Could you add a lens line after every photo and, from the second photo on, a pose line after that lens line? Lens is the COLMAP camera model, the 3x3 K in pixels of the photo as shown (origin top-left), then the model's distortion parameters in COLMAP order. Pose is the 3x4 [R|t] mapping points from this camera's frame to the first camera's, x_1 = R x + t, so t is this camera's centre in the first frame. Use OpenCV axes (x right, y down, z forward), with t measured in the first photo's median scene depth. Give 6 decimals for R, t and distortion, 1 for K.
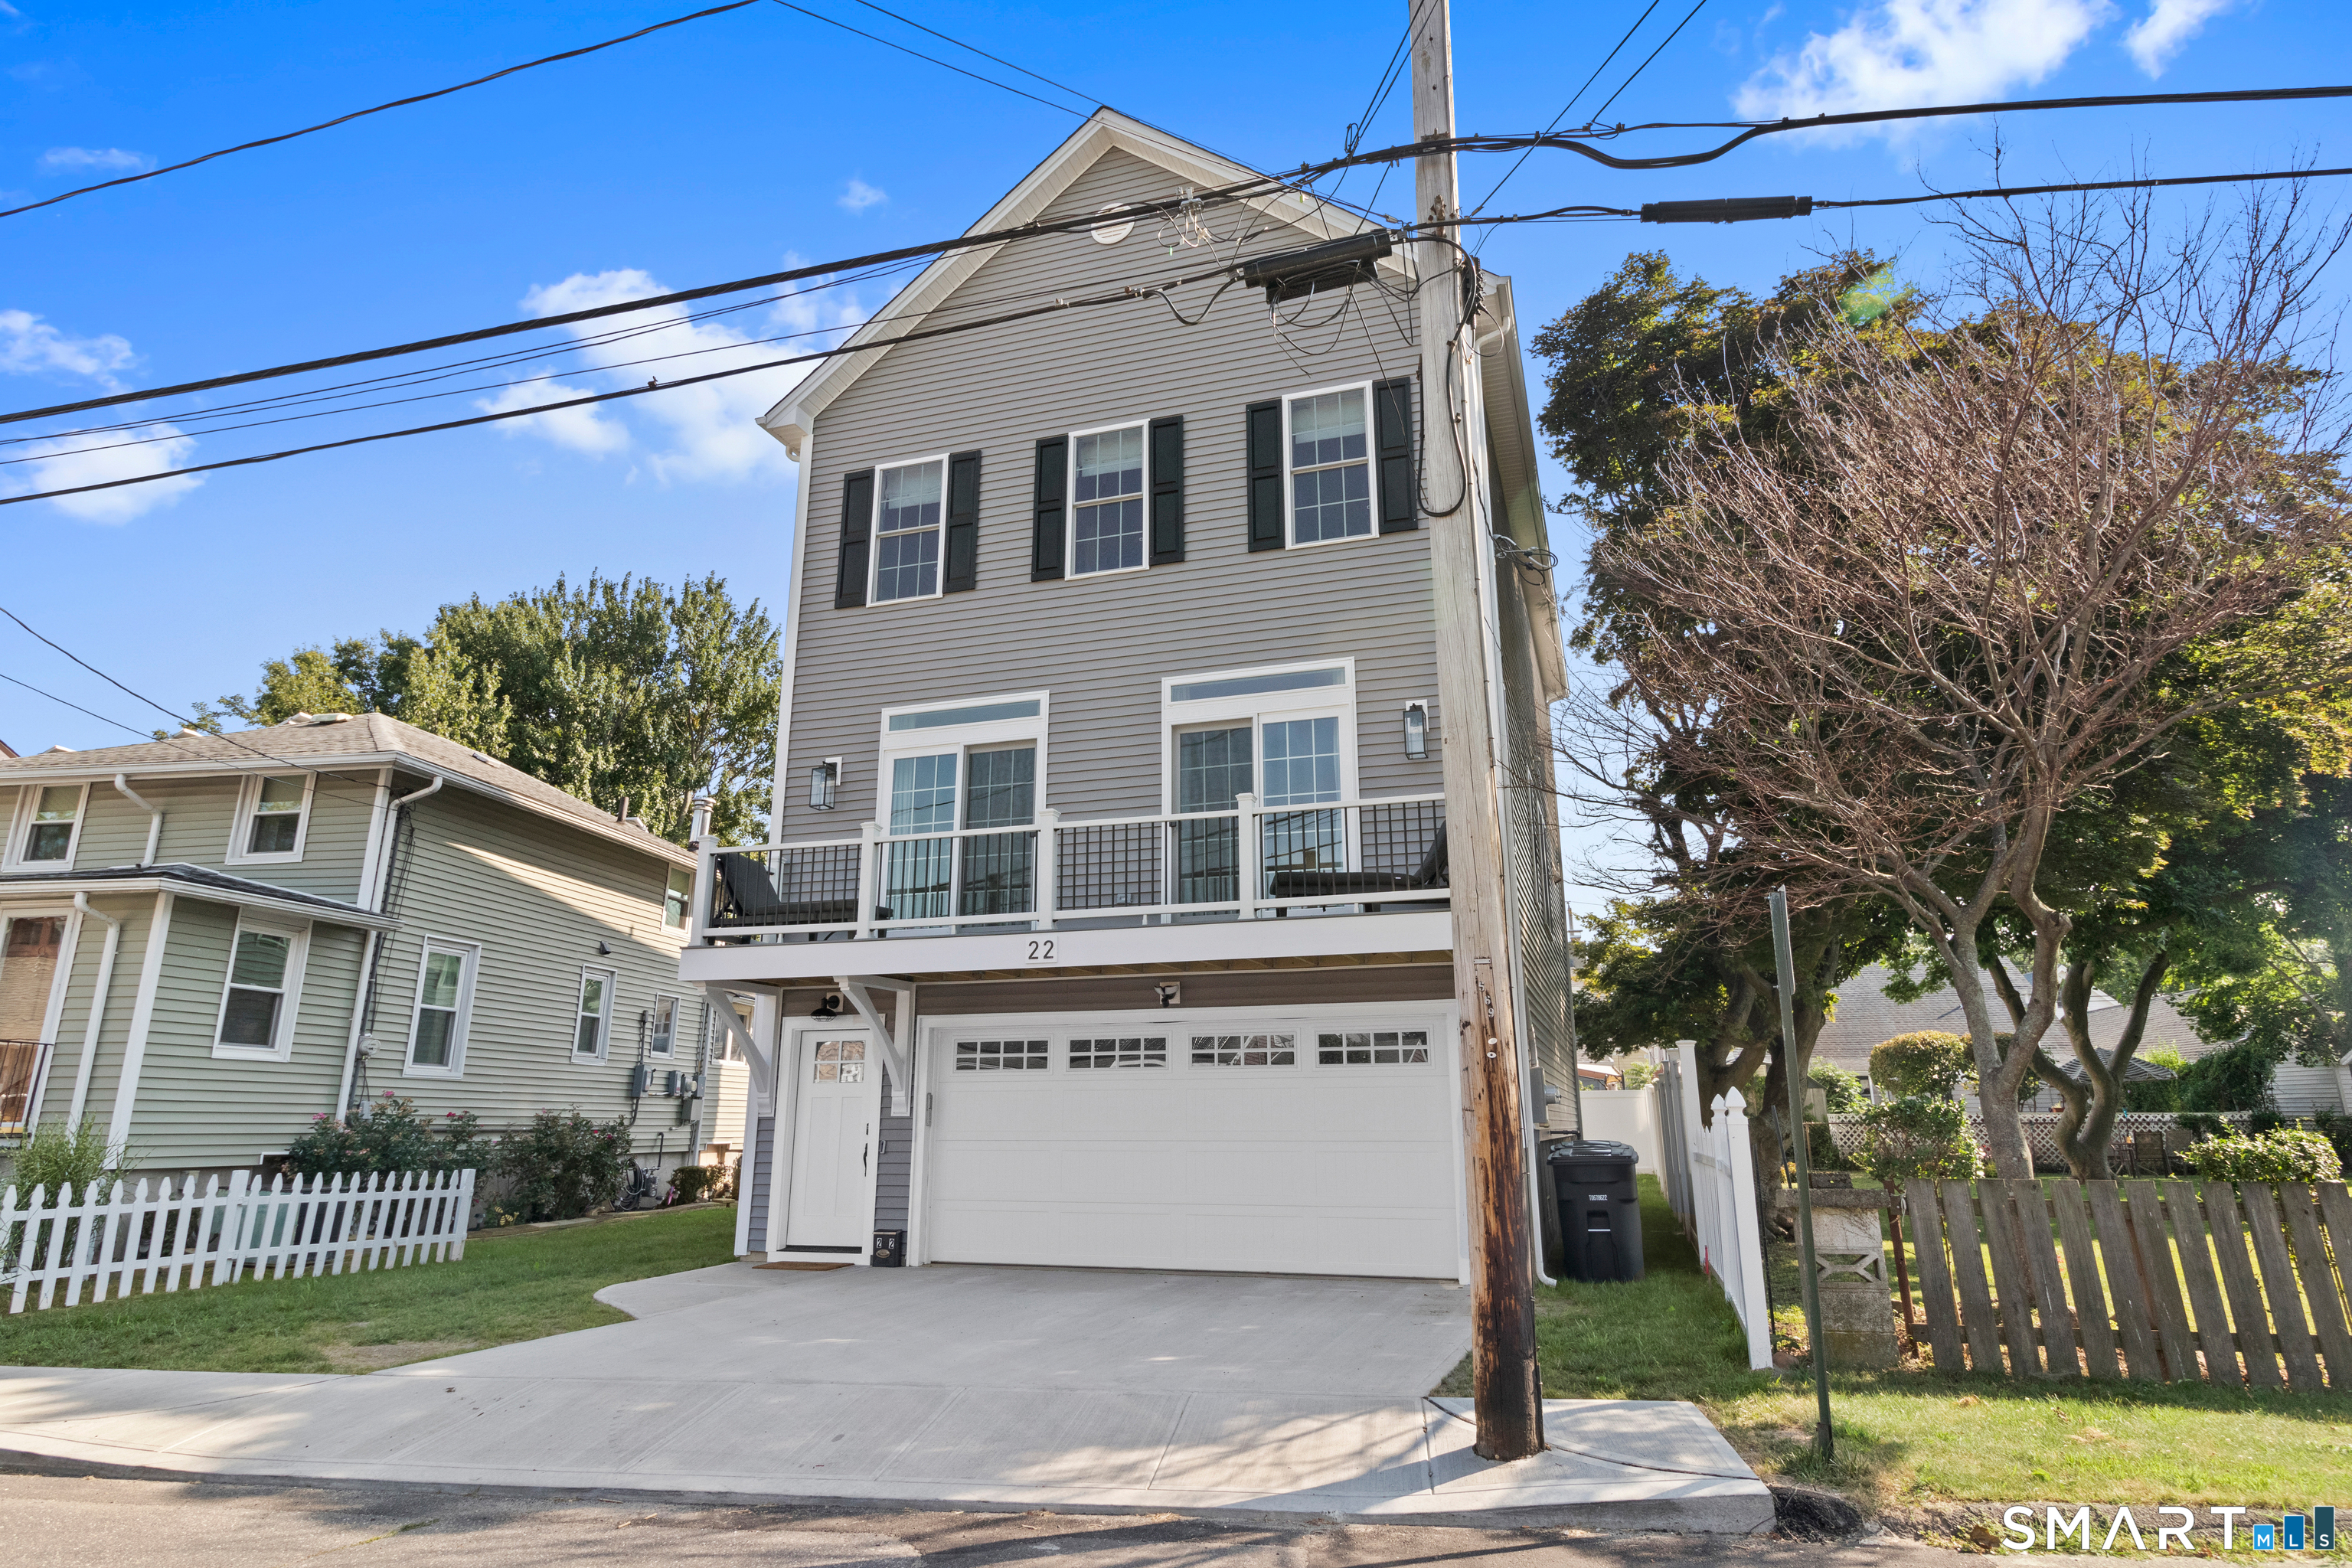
lens RADIAL K [[1366.0, 0, 1175.1], [0, 1366.0, 780.9], [0, 0, 1]] dist [0.001574, -0.005630]
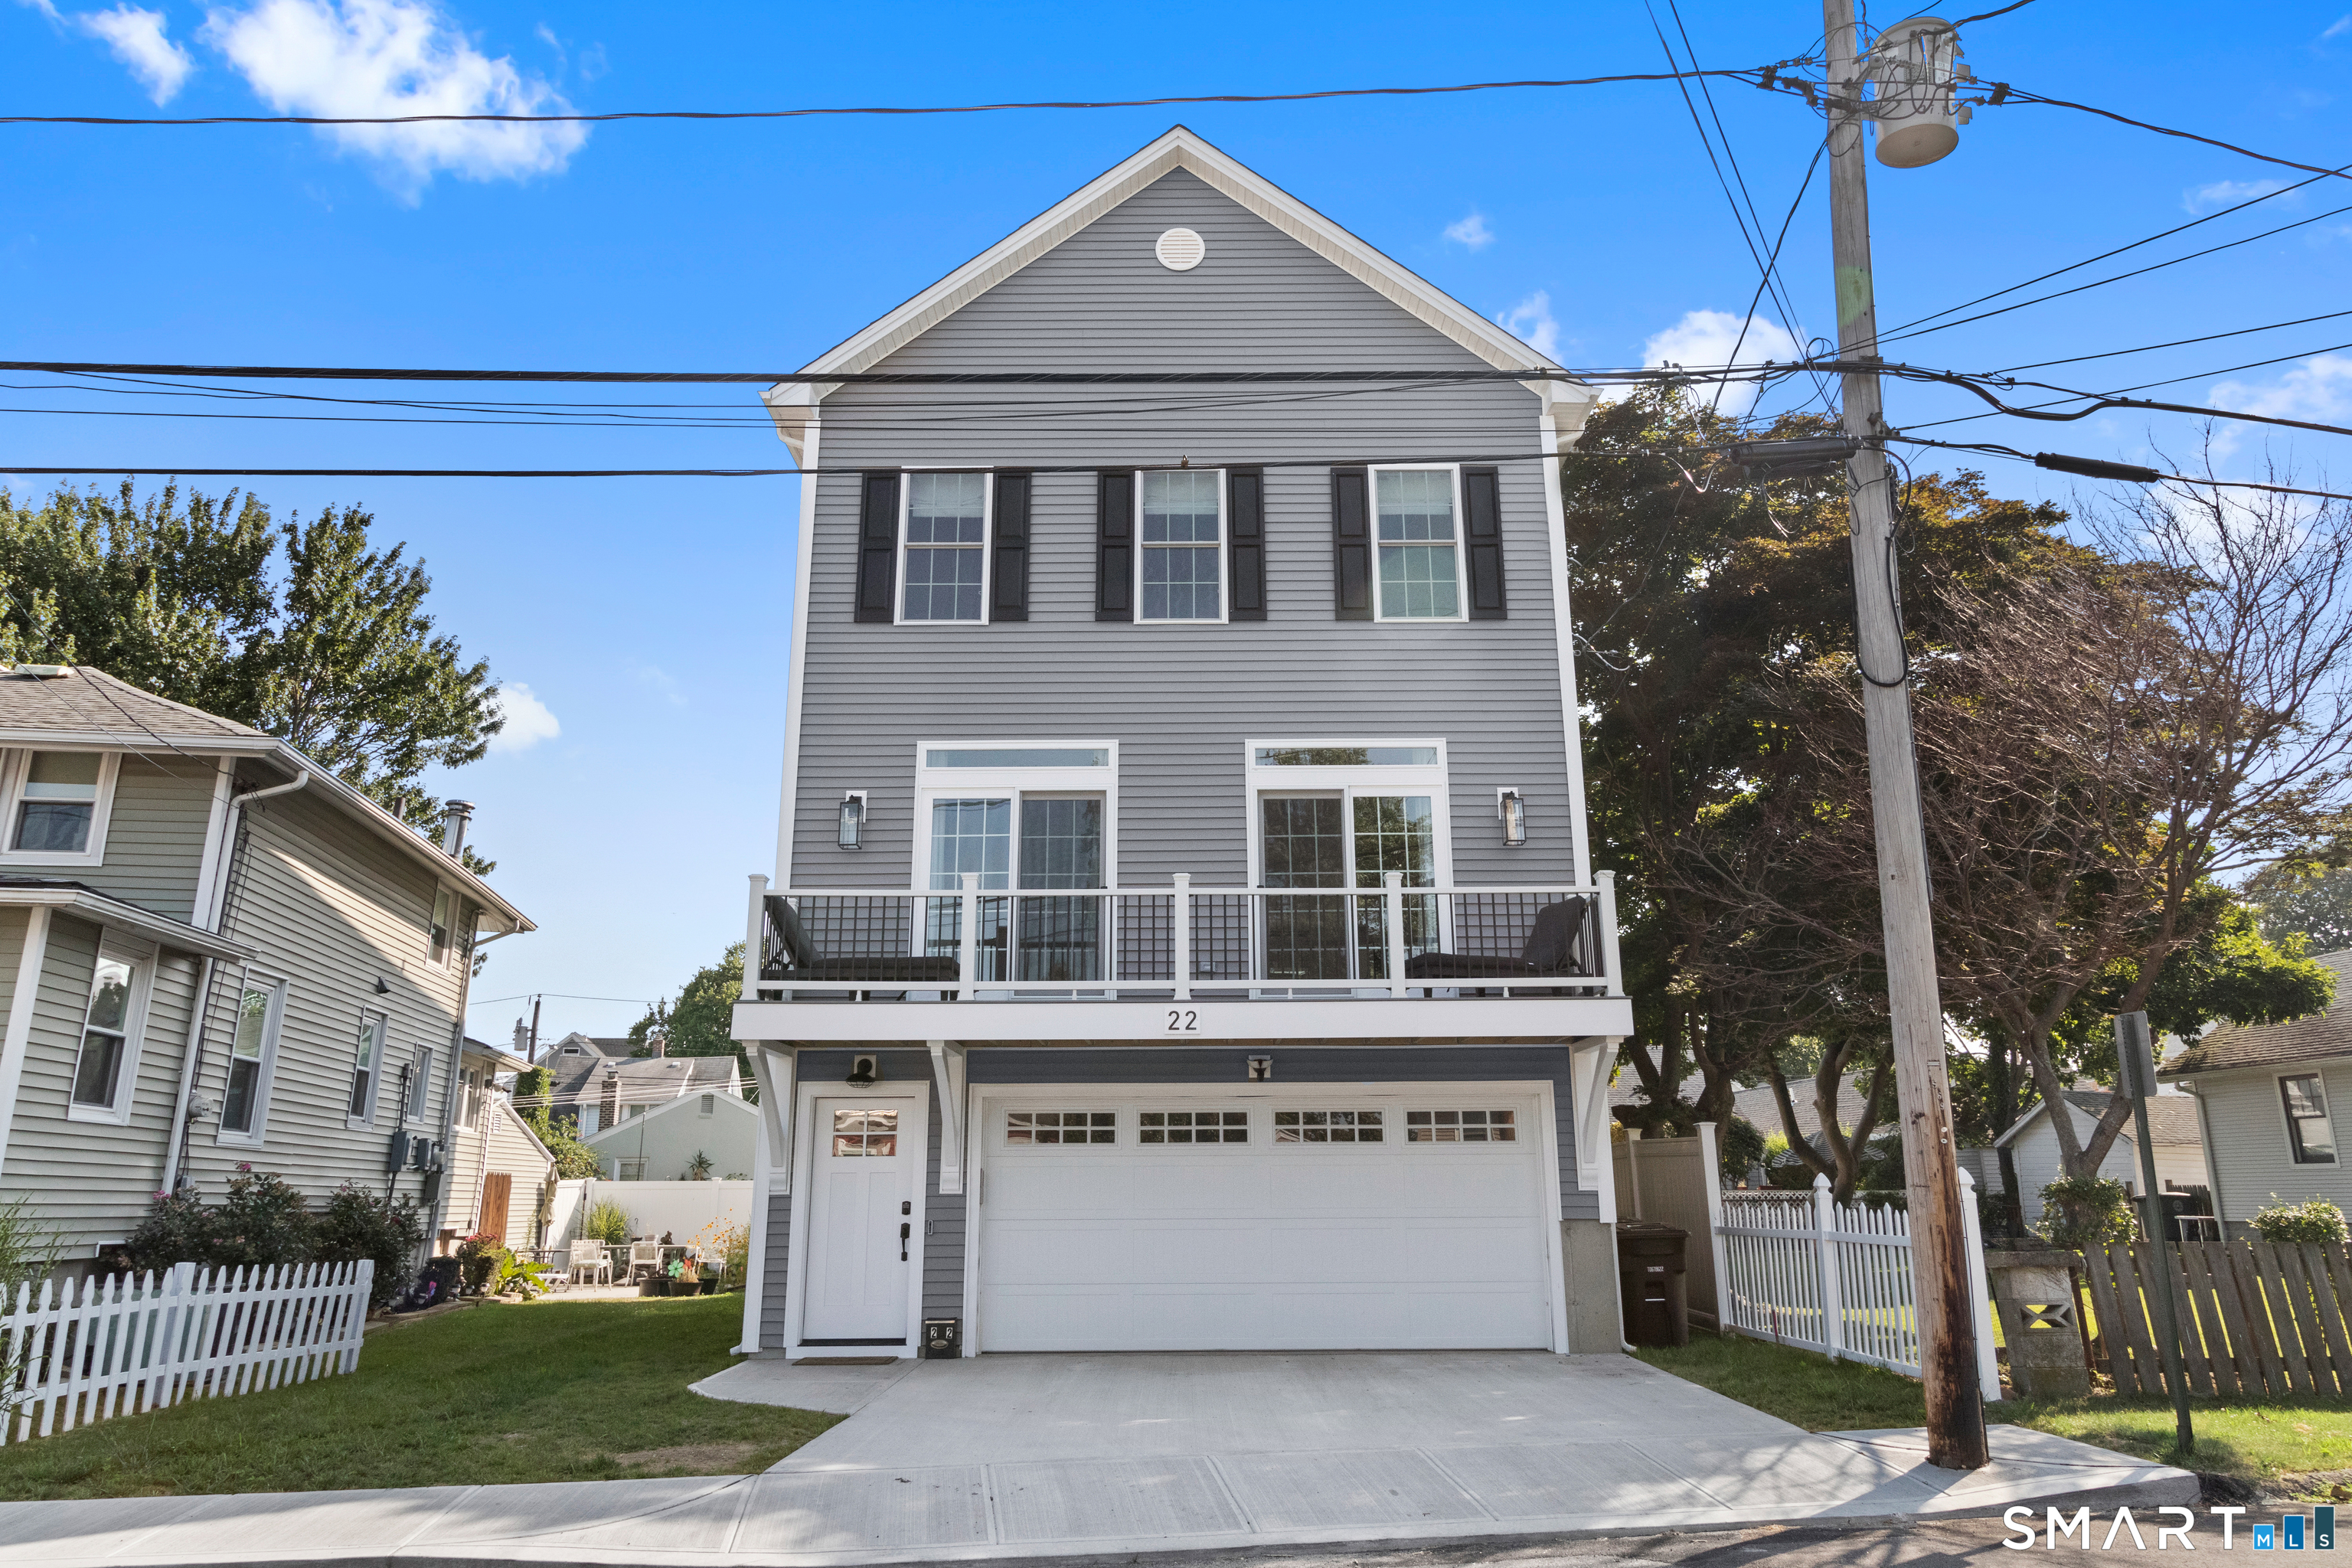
lens RADIAL K [[1615.6, 0, 1177.5], [0, 1615.6, 781.2], [0, 0, 1]] dist [-0.002627, 0.002945]
pose [[0.946818, 0.078688, 0.311999, -0.413611], [-0.075319, 0.996898, -0.022855, -0.016319], [-0.312829, -0.001860, 0.949808, -0.072321]]
